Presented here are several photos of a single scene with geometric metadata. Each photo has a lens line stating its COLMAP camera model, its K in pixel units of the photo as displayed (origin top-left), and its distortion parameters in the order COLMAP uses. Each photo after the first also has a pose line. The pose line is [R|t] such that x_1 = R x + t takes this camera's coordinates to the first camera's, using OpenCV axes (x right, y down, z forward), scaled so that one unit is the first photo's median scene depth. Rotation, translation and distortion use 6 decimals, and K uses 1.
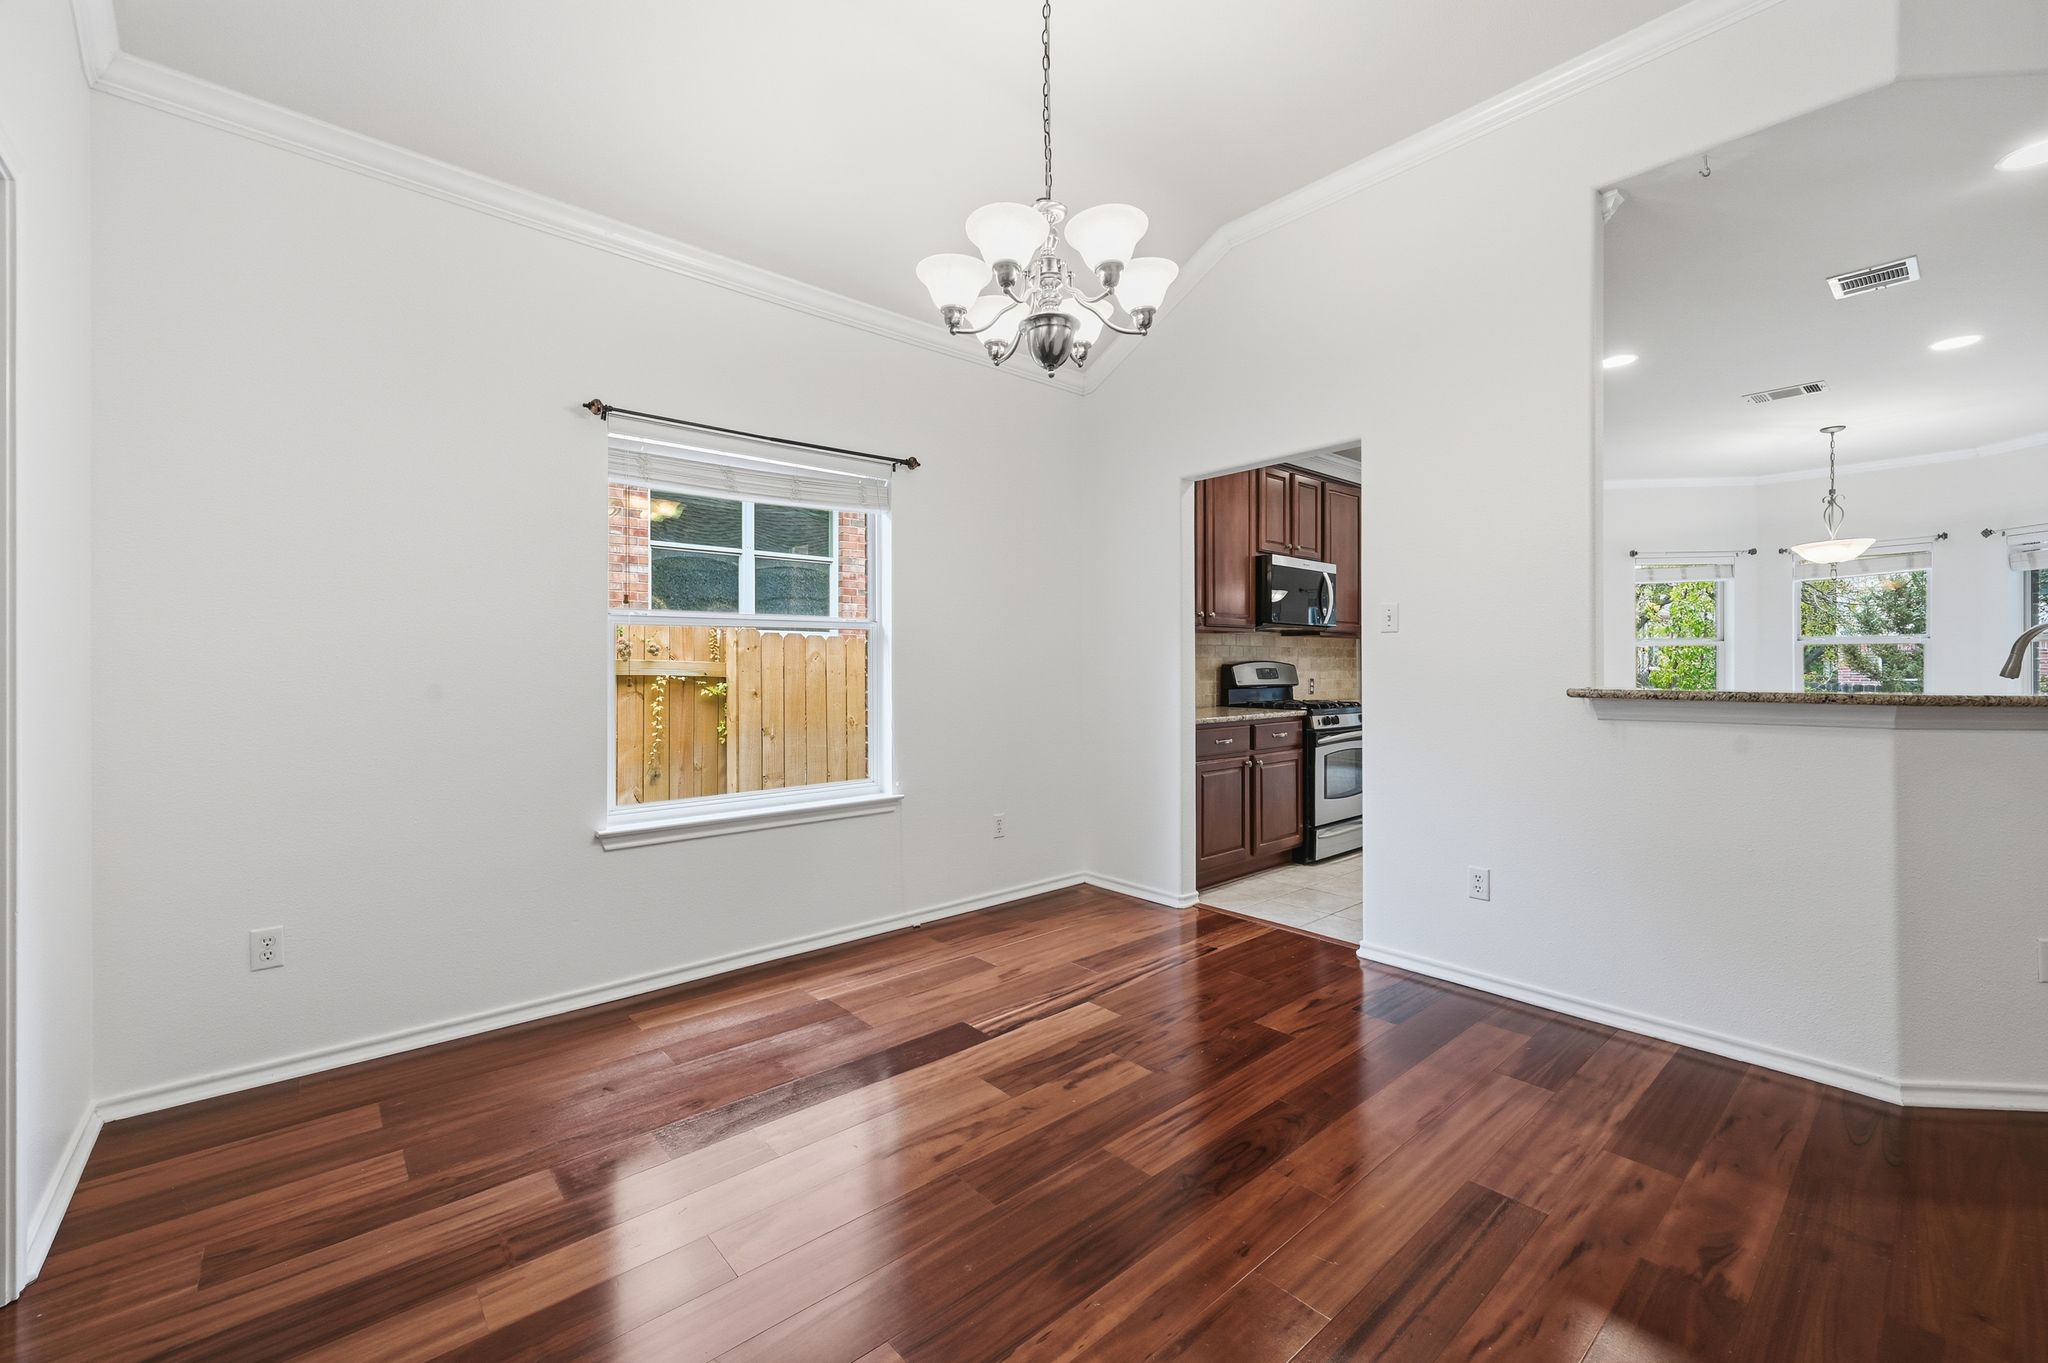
lens RADIAL K [[826.5, 0, 1025.4], [0, 826.5, 671.6], [0, 0, 1]] dist [0.002369, 0.000075]
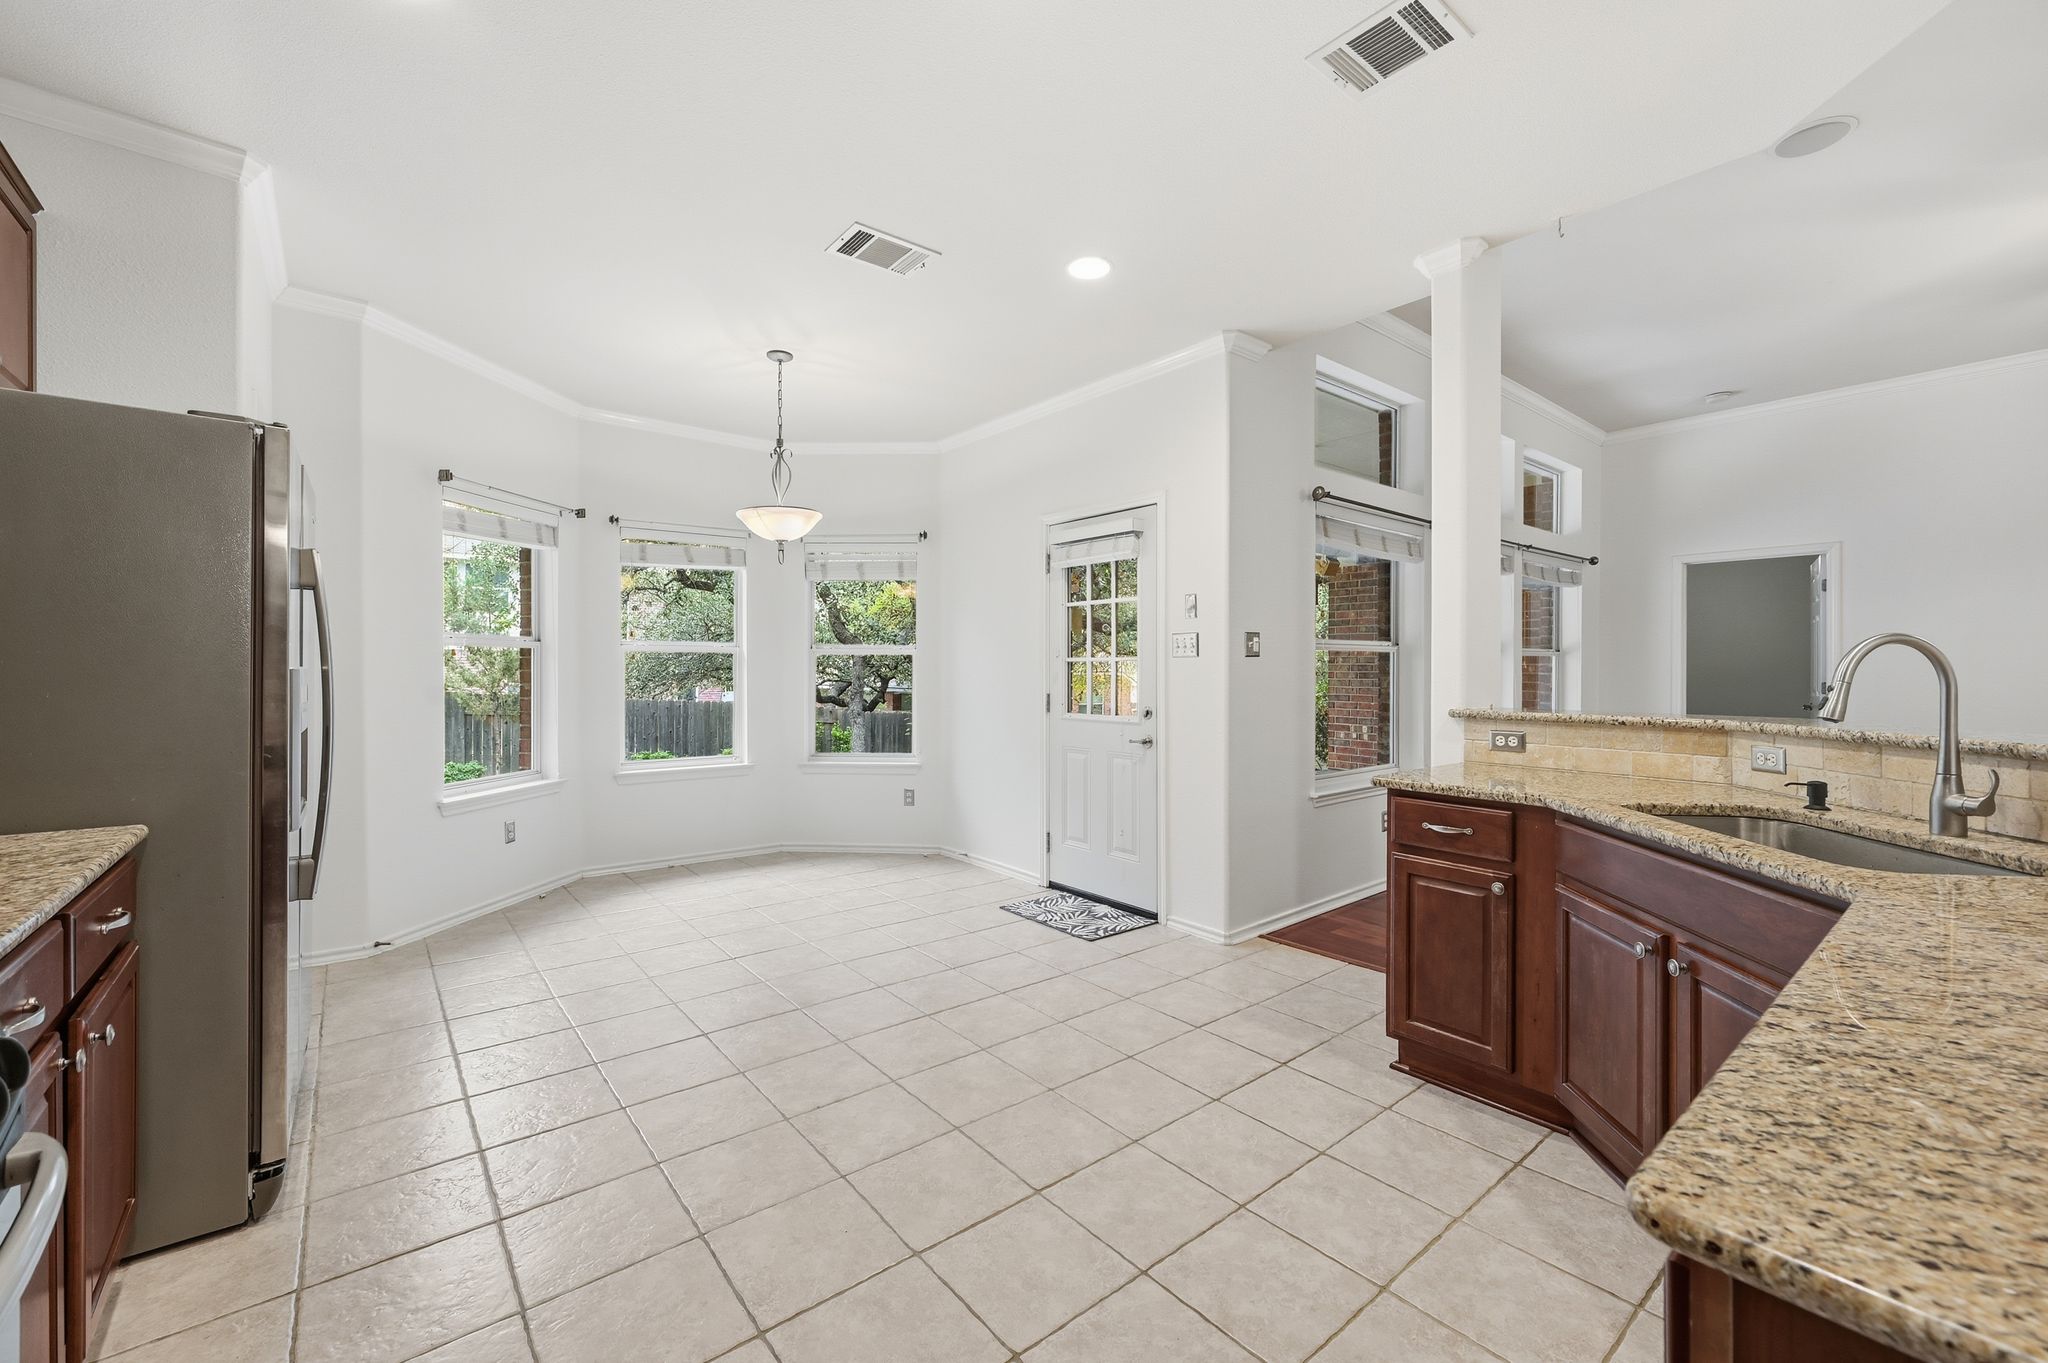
lens RADIAL K [[826.5, 0, 1025.4], [0, 826.5, 671.6], [0, 0, 1]] dist [0.002369, 0.000075]
pose [[0.031549, 0.000344, 0.999502, 0.519096], [0.001779, 0.999998, -0.000400, -0.032745], [-0.999501, 0.001791, 0.031548, 1.530058]]
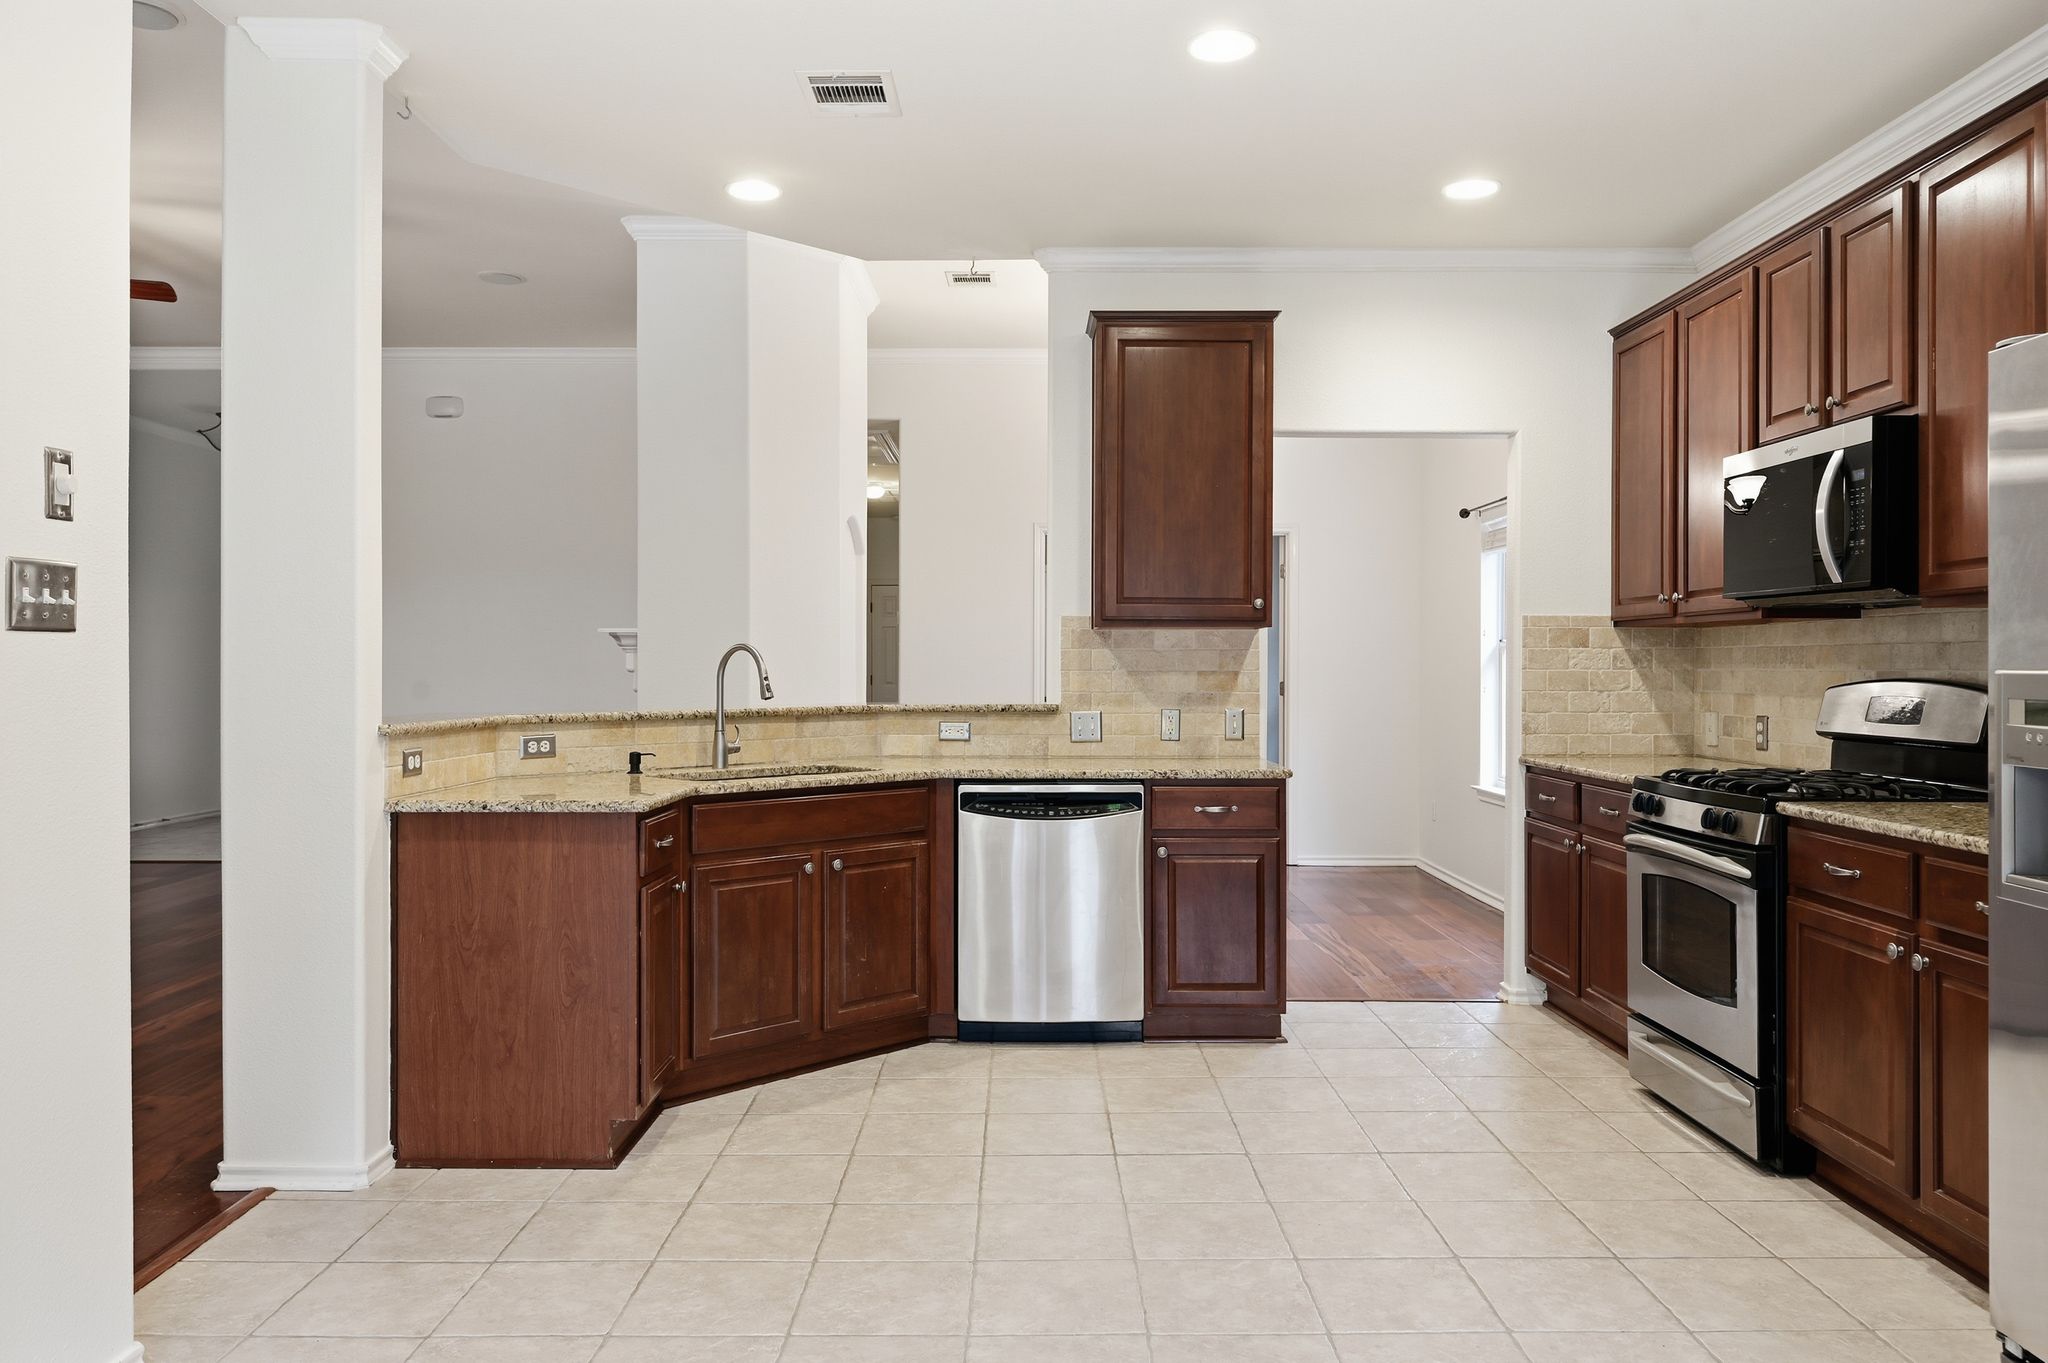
lens RADIAL K [[1472.5, 0, 1025.6], [0, 1472.5, 663.7], [0, 0, 1]] dist [0.004983, 0.001613]
pose [[-0.655409, 0.001527, -0.755272, 2.221748], [-0.002699, 0.999987, 0.004364, -0.044792], [0.755269, 0.004899, -0.655397, 2.289555]]
